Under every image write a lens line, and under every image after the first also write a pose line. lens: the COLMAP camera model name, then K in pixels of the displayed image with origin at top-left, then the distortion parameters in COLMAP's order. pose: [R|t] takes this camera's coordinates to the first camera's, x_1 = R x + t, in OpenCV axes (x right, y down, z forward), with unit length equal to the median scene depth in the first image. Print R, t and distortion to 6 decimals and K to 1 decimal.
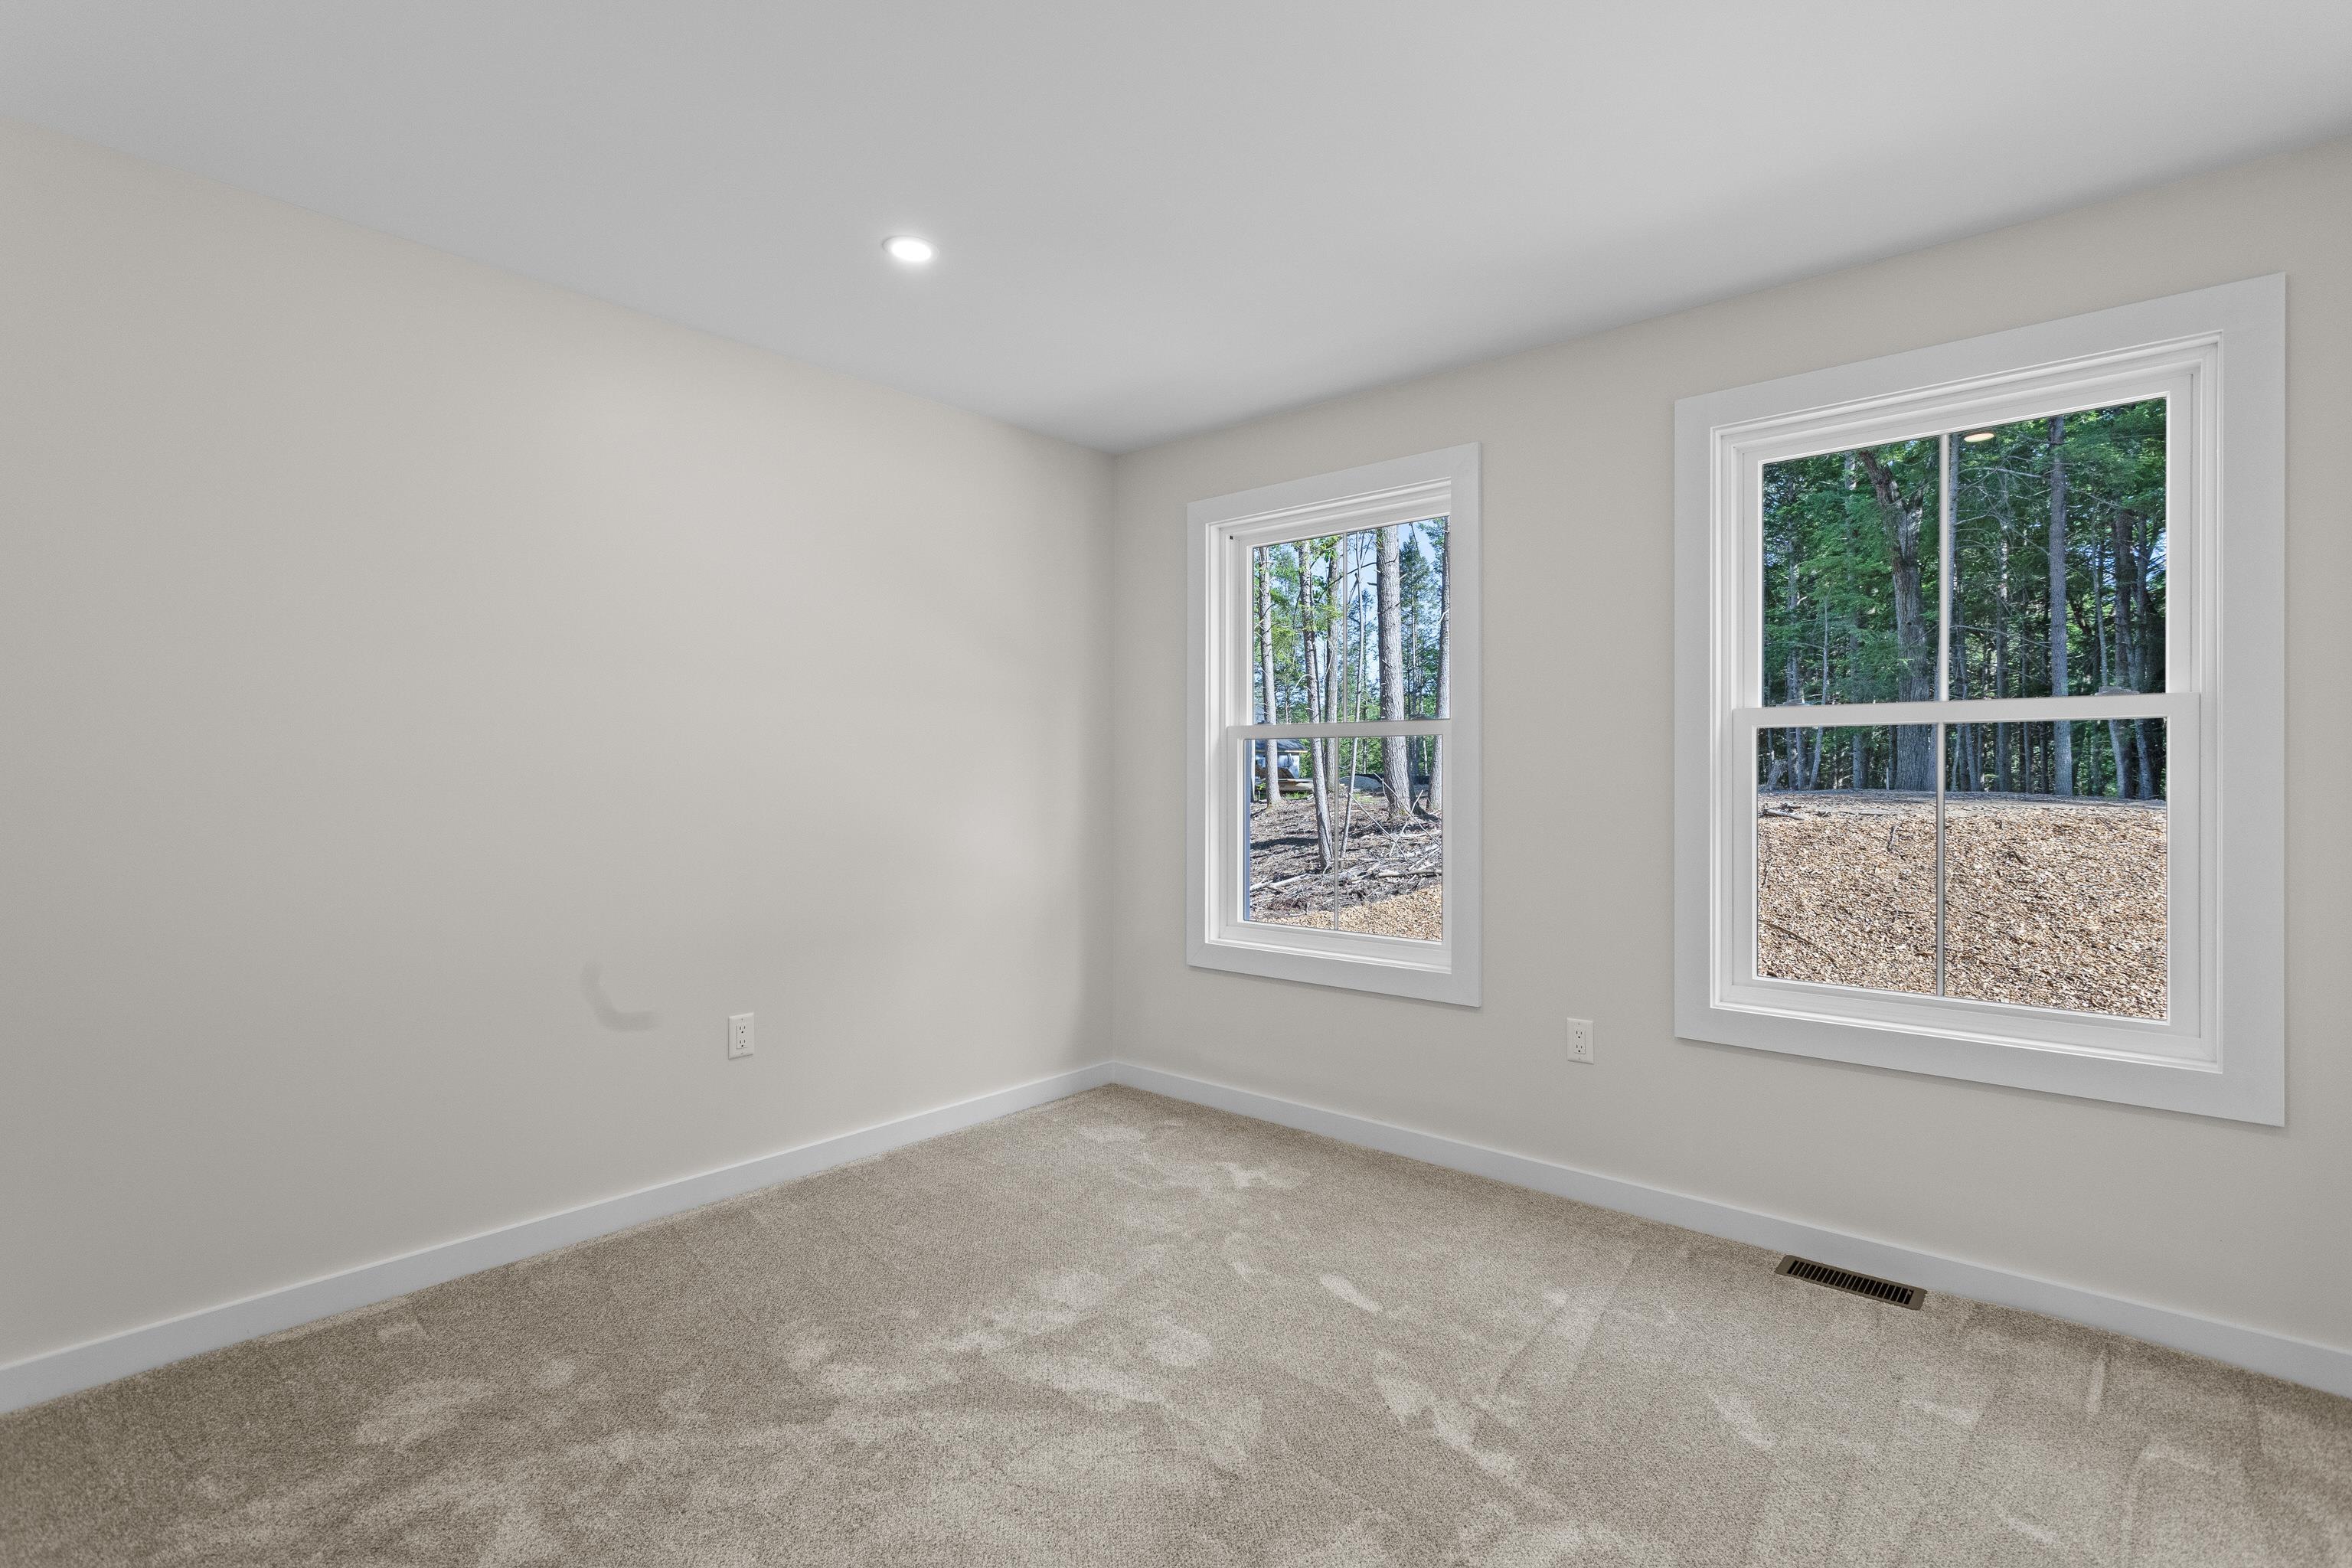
lens RADIAL K [[1094.1, 0, 1210.1], [0, 1094.1, 774.7], [0, 0, 1]] dist [-0.000654, 0.000063]
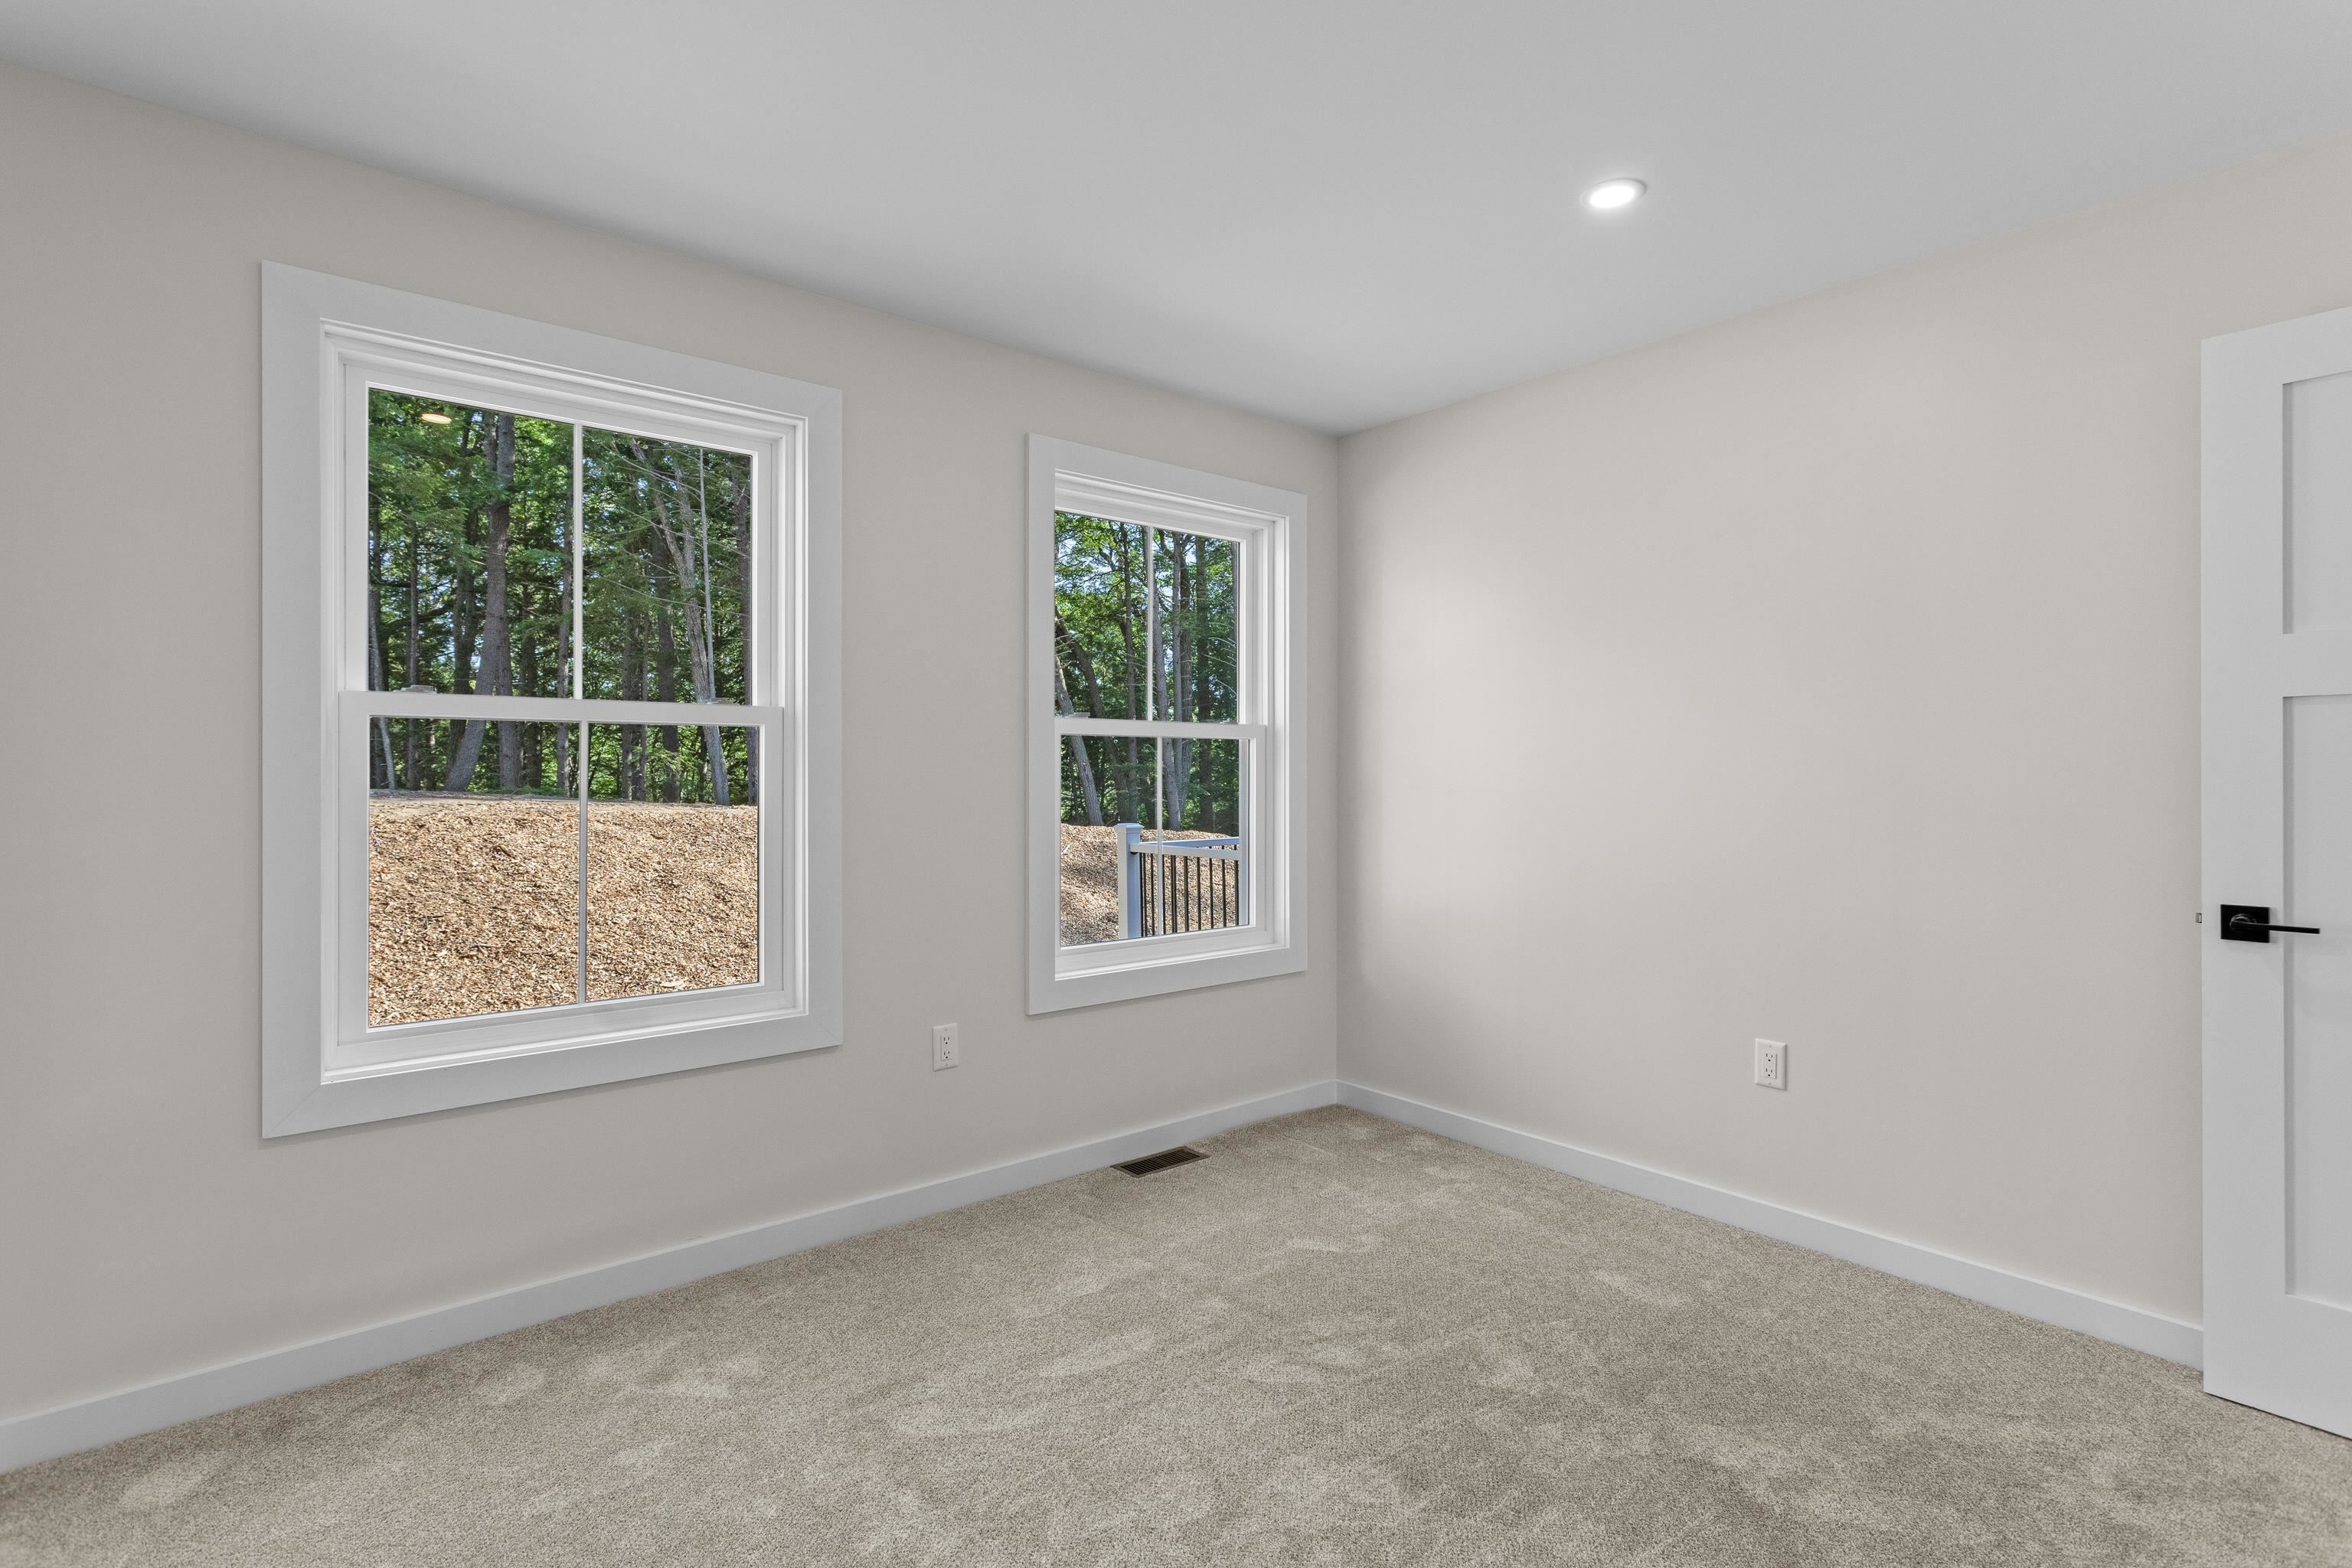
lens RADIAL K [[1109.3, 0, 1182.4], [0, 1109.3, 773.4], [0, 0, 1]] dist [-0.000472, 0.000854]
pose [[0.195124, -0.003863, 0.980771, -0.243162], [-0.000047, 0.999992, 0.003948, -0.002289], [-0.980779, -0.000816, 0.195122, 0.244764]]
